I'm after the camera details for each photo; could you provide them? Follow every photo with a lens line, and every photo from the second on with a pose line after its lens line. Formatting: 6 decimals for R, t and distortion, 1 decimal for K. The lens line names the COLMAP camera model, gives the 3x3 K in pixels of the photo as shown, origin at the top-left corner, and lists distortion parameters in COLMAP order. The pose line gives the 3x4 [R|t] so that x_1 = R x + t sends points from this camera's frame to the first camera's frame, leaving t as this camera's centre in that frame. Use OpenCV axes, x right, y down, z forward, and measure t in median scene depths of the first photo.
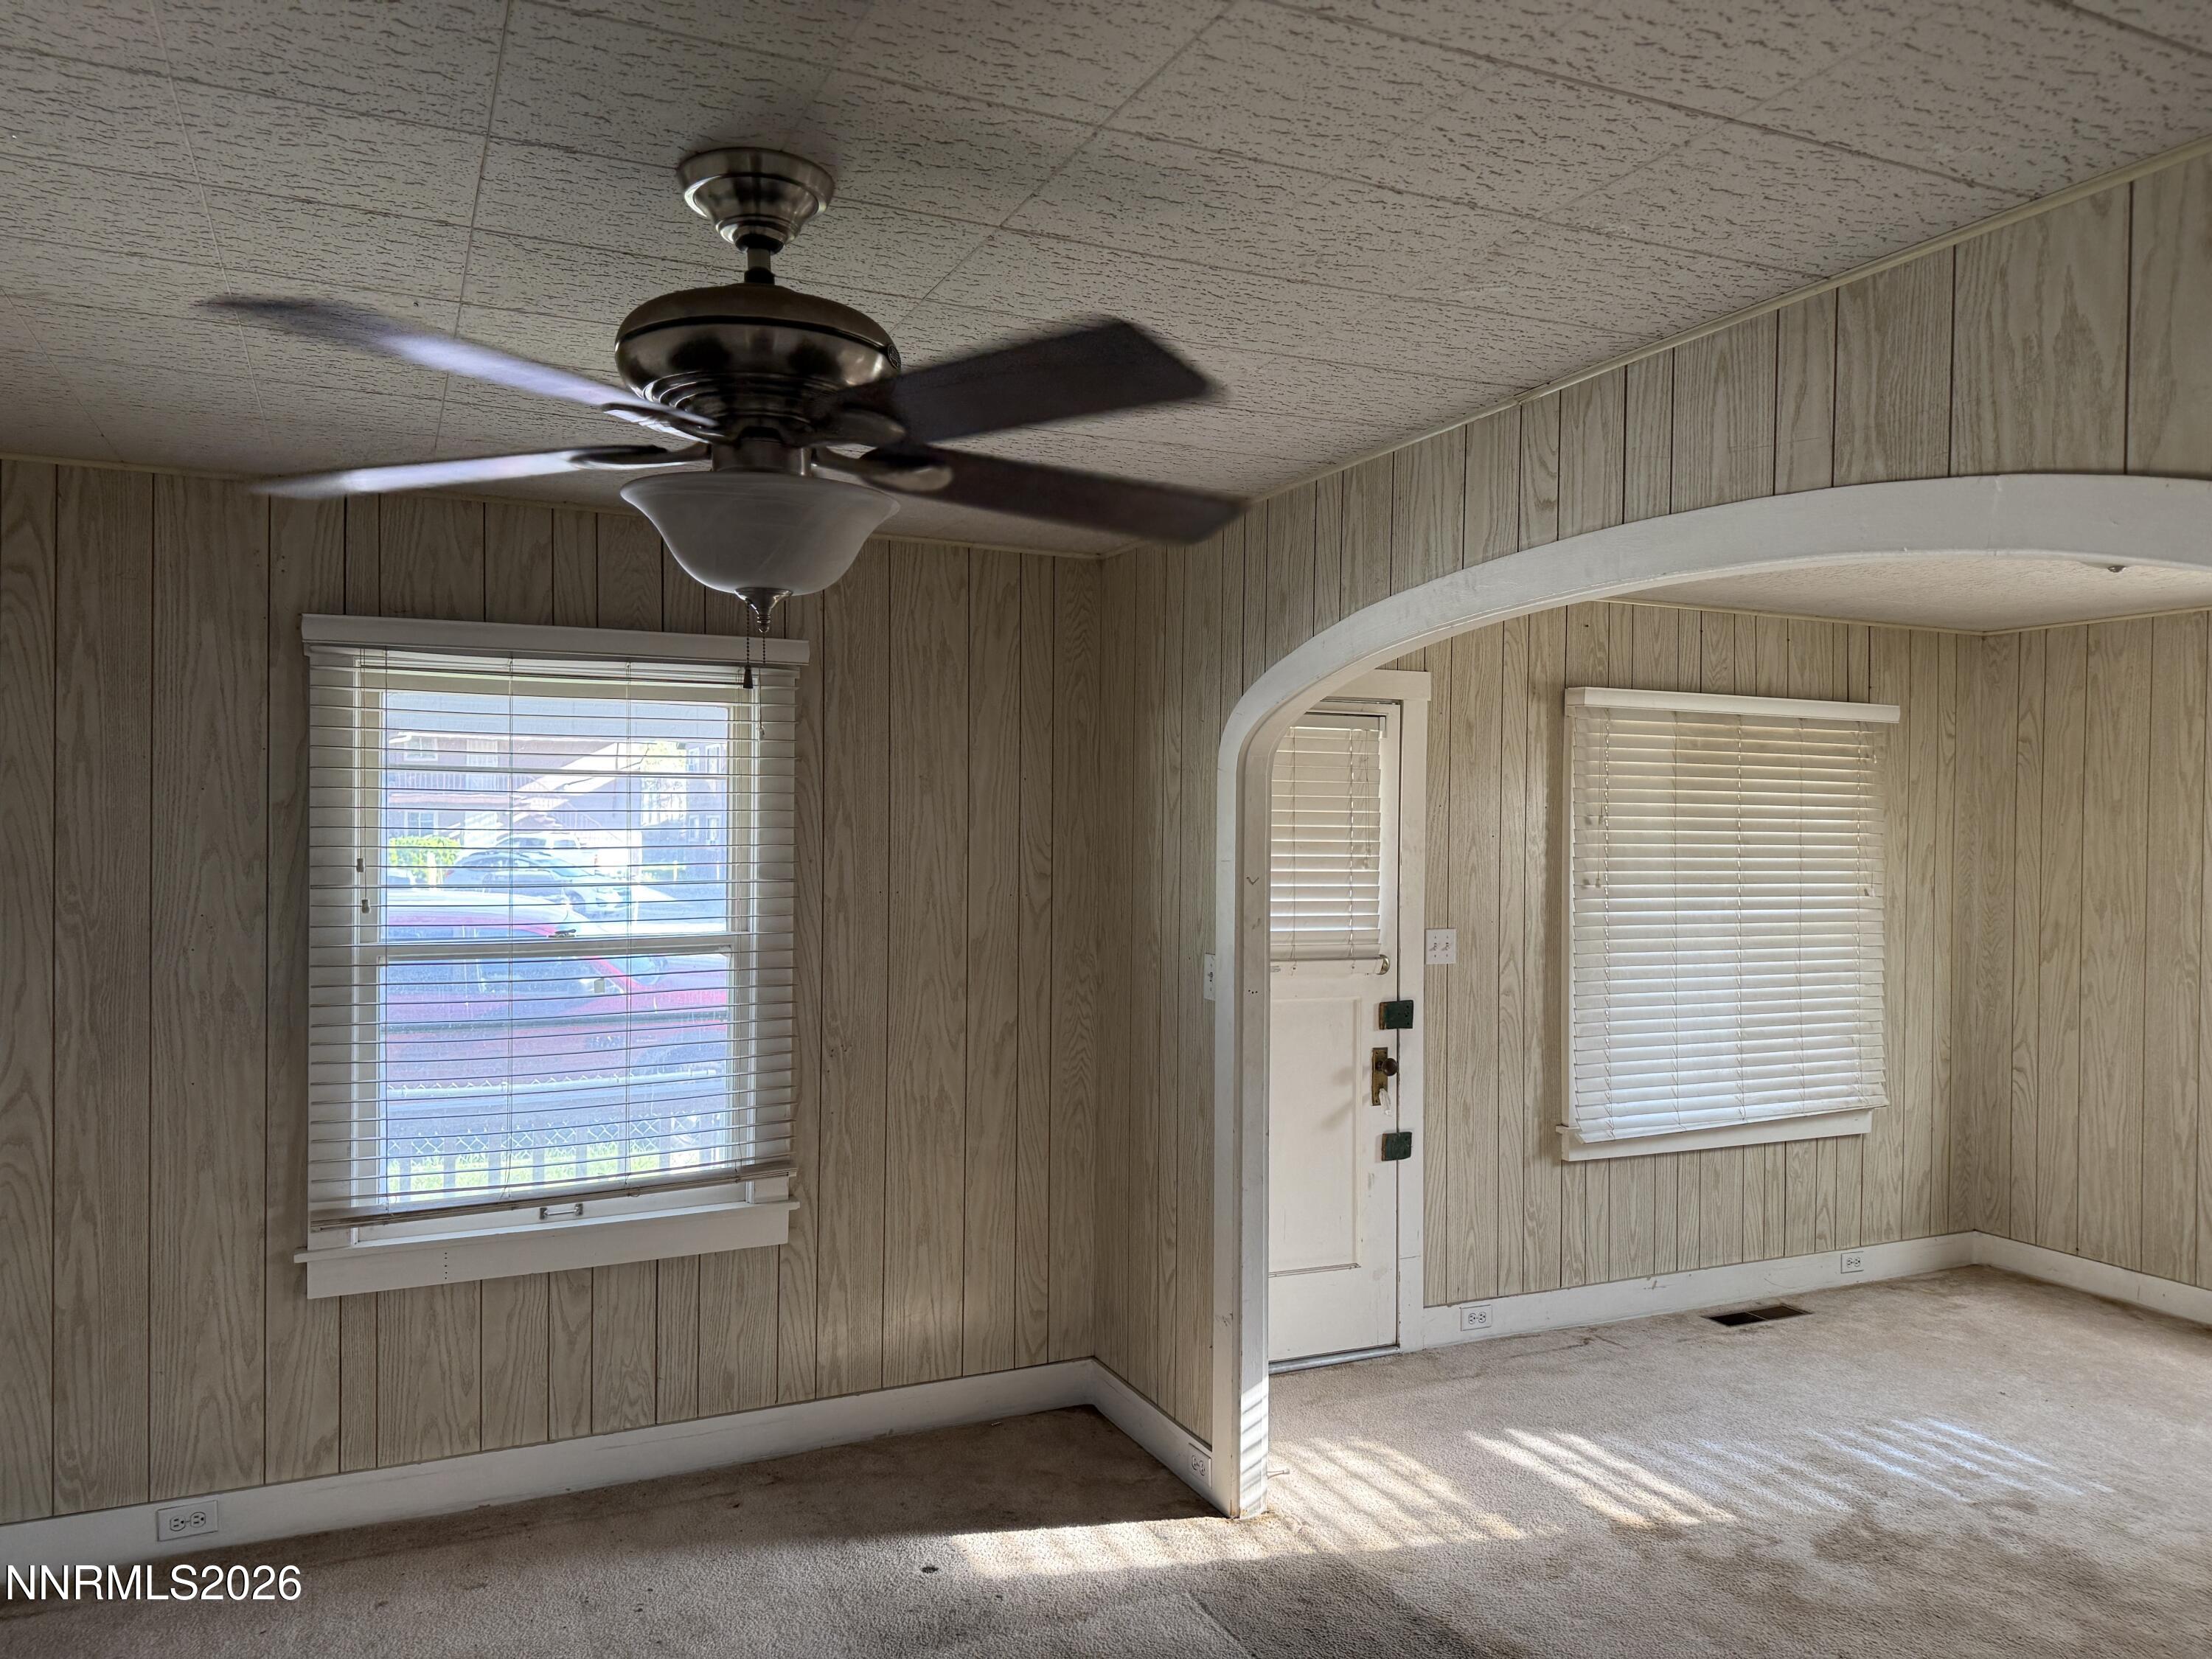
lens RADIAL K [[1562.2, 0, 1095.2], [0, 1562.2, 806.6], [0, 0, 1]] dist [0.066441, -0.055063]
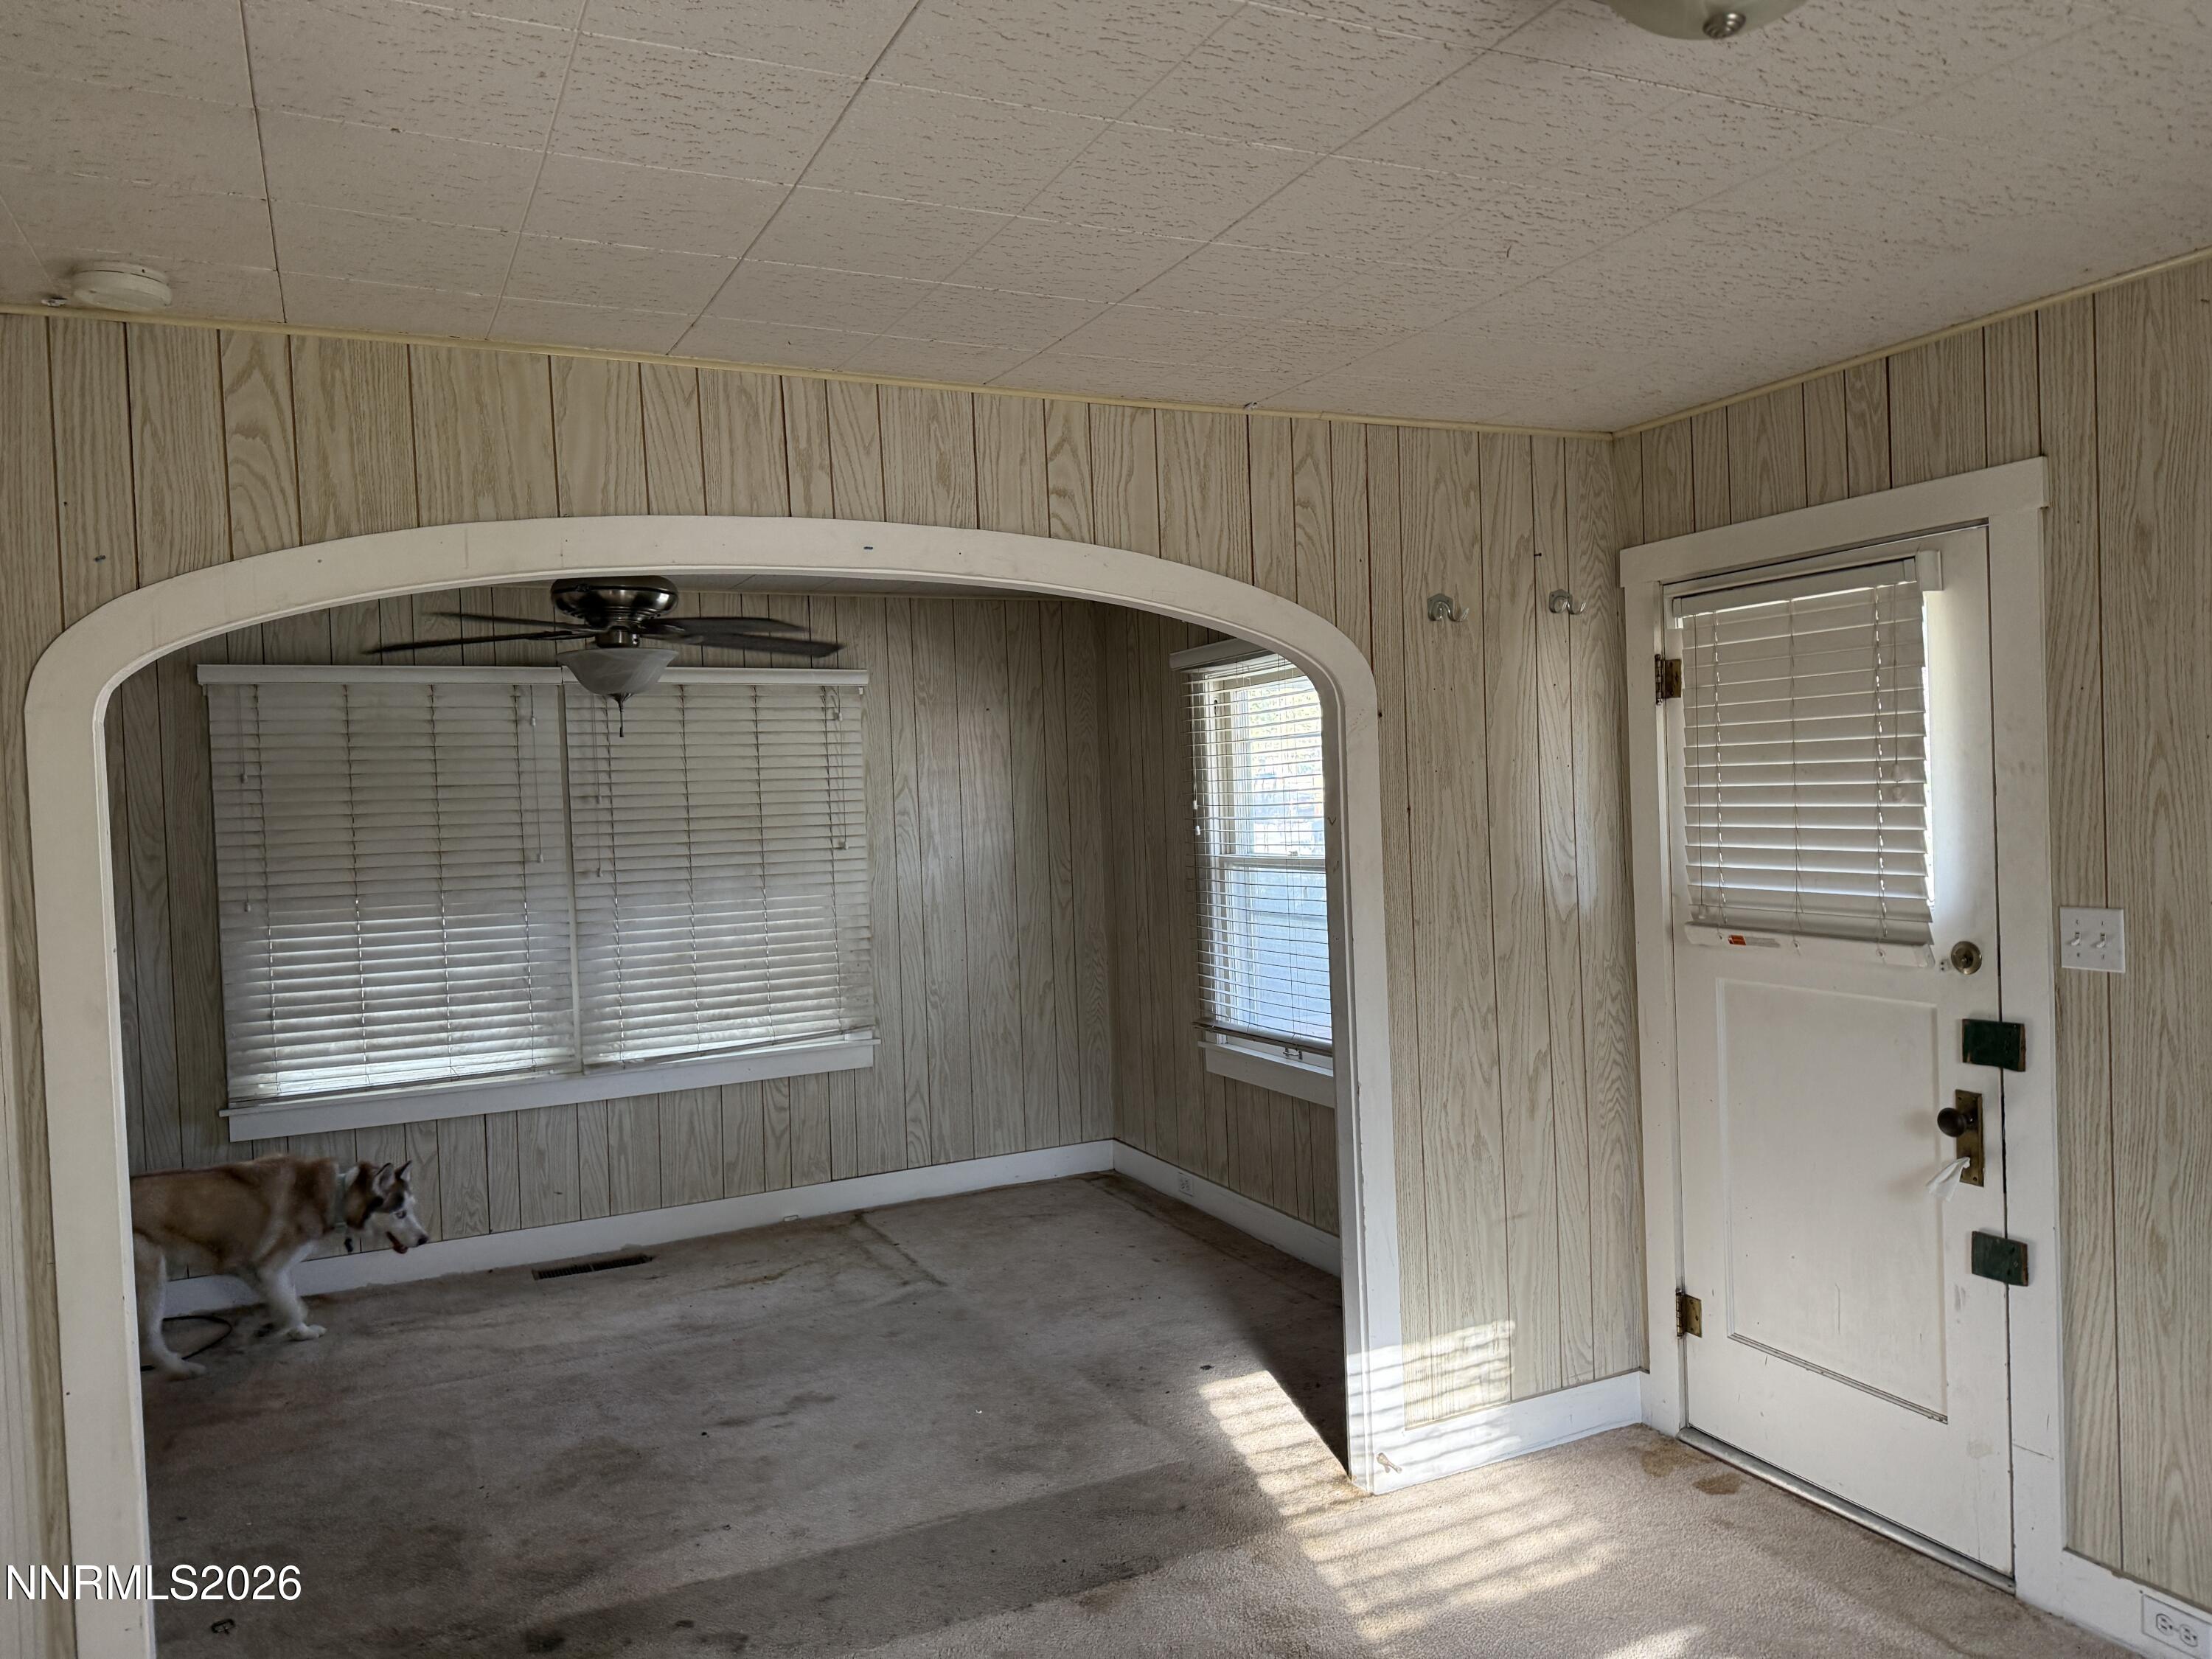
lens RADIAL K [[1542.3, 0, 1106.0], [0, 1542.3, 829.5], [0, 0, 1]] dist [0.057652, -0.045044]
pose [[0.022344, 0.017930, -0.999590, 0.799402], [0.048292, 0.998653, 0.018993, 0.023021], [0.998583, -0.048696, 0.021448, 0.661443]]
